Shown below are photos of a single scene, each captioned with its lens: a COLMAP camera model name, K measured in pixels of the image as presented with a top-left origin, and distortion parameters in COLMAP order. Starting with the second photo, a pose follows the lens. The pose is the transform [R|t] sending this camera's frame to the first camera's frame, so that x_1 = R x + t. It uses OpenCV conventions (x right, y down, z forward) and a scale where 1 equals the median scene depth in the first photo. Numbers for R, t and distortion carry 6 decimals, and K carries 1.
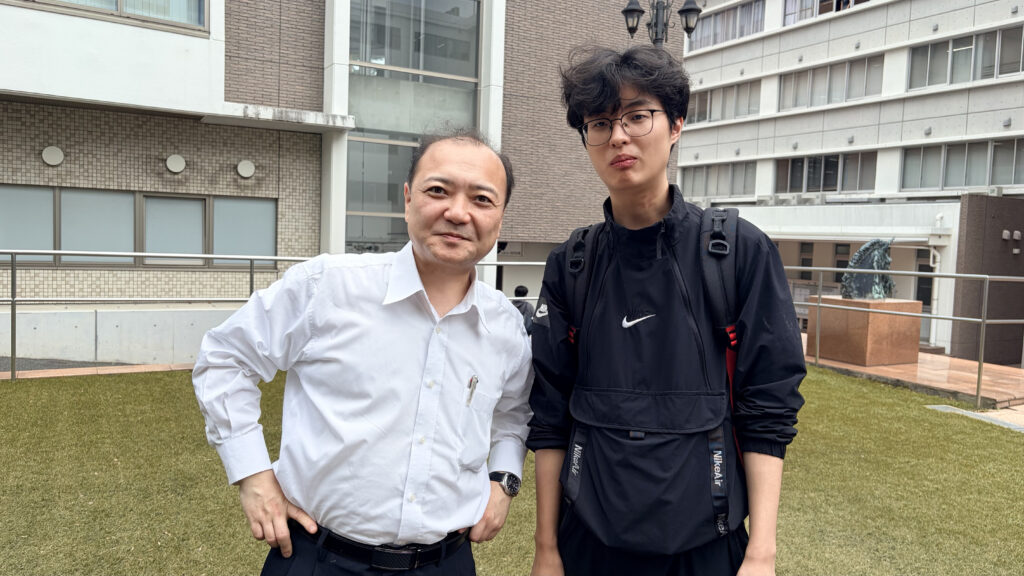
lens RADIAL K [[773.1, 0, 515.1], [0, 773.1, 288.7], [0, 0, 1]] dist [0.005940, 0.008917]
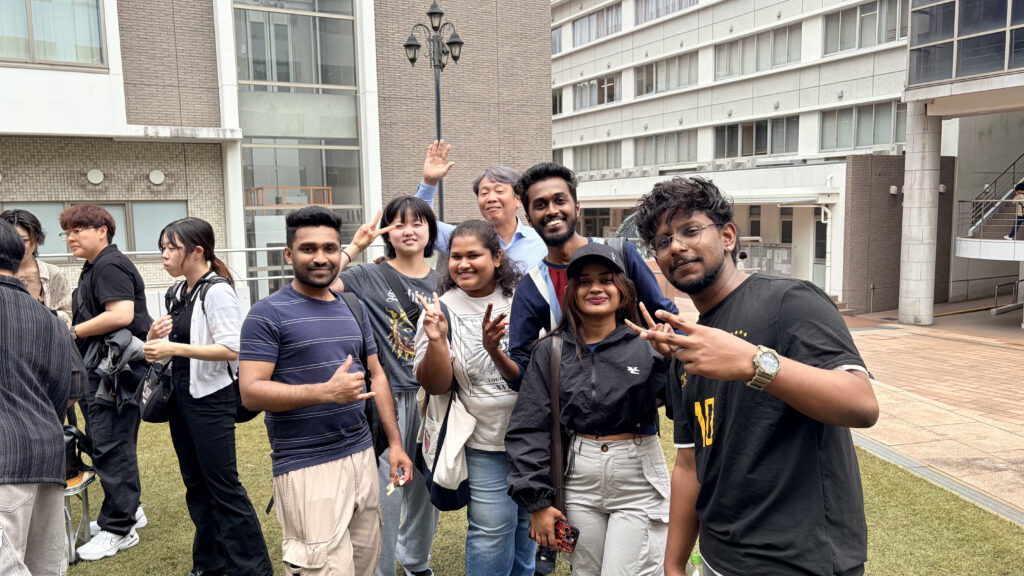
lens RADIAL K [[773.1, 0, 509.2], [0, 773.1, 290.9], [0, 0, 1]] dist [0.005940, 0.008917]
pose [[0.998394, -0.051986, -0.022527, 0.087279], [0.052798, 0.997916, 0.037082, 0.002404], [0.020553, -0.038212, 0.999058, -0.079955]]
